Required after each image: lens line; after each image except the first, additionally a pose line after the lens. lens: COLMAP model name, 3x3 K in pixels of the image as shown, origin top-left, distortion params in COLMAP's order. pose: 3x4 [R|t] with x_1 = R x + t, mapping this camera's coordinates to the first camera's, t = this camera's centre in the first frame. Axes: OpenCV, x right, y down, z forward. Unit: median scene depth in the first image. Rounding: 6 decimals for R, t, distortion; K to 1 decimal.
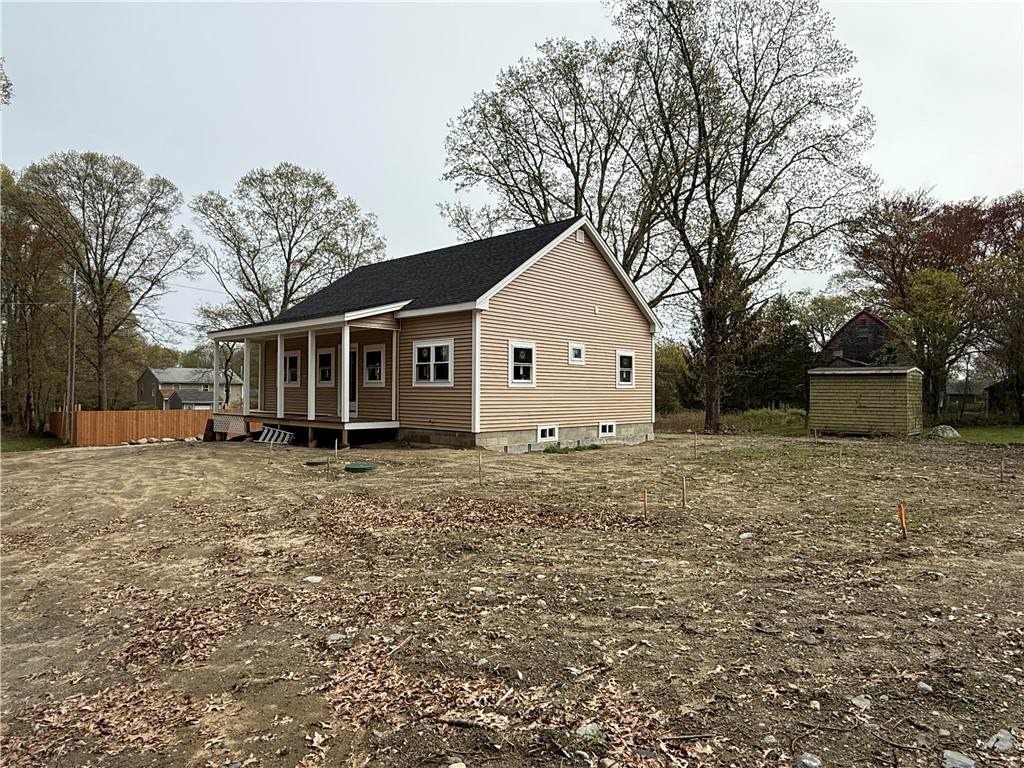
lens RADIAL K [[637.3, 0, 513.1], [0, 637.3, 404.9], [0, 0, 1]] dist [0.000301, 0.001569]
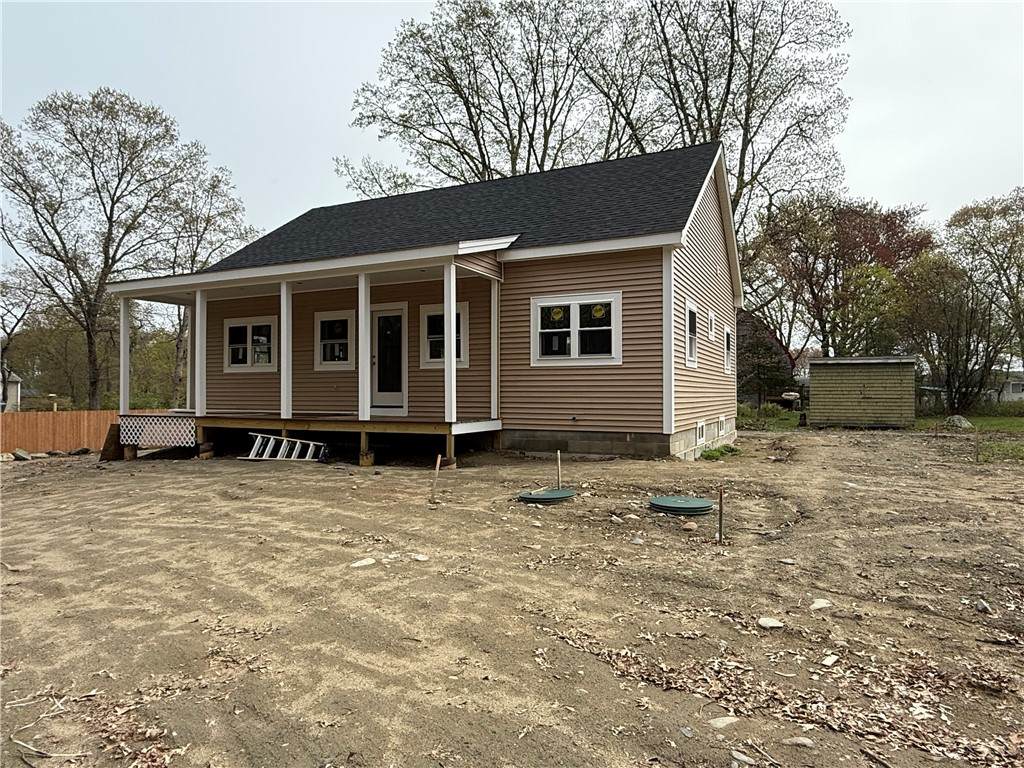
lens RADIAL K [[637.3, 0, 513.1], [0, 637.3, 404.9], [0, 0, 1]] dist [0.000301, 0.001569]
pose [[0.955188, -0.011505, 0.295776, -0.318620], [0.011802, 0.999930, 0.000783, 0.008687], [-0.295764, 0.002743, 0.955257, 0.328916]]
